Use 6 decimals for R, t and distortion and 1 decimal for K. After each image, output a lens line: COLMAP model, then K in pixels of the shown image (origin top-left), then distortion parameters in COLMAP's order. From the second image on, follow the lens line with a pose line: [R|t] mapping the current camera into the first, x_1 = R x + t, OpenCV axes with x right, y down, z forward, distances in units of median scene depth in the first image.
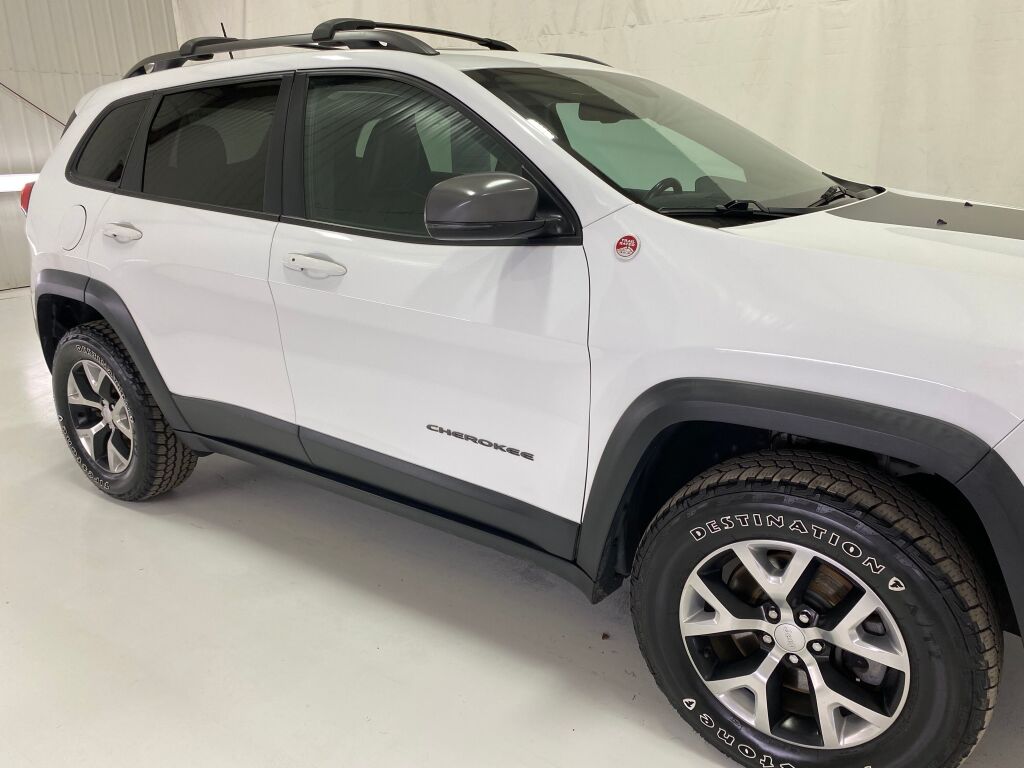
lens RADIAL K [[797.1, 0, 512.0], [0, 797.1, 384.0], [0, 0, 1]] dist [0.009129, -0.004869]
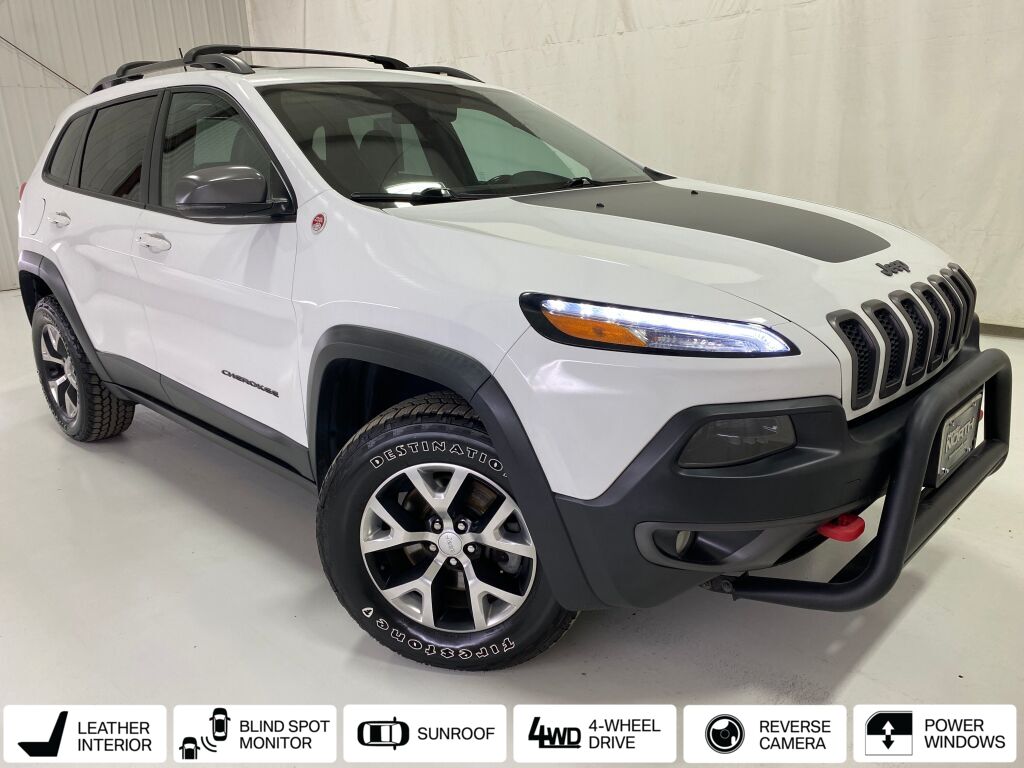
lens RADIAL K [[782.2, 0, 512.0], [0, 782.2, 384.0], [0, 0, 1]] dist [0.018670, -0.011157]
pose [[0.990164, 0.027573, -0.137167, 0.387574], [-0.027531, 0.999619, 0.002205, 0.045210], [0.137175, 0.001594, 0.990545, -0.122632]]
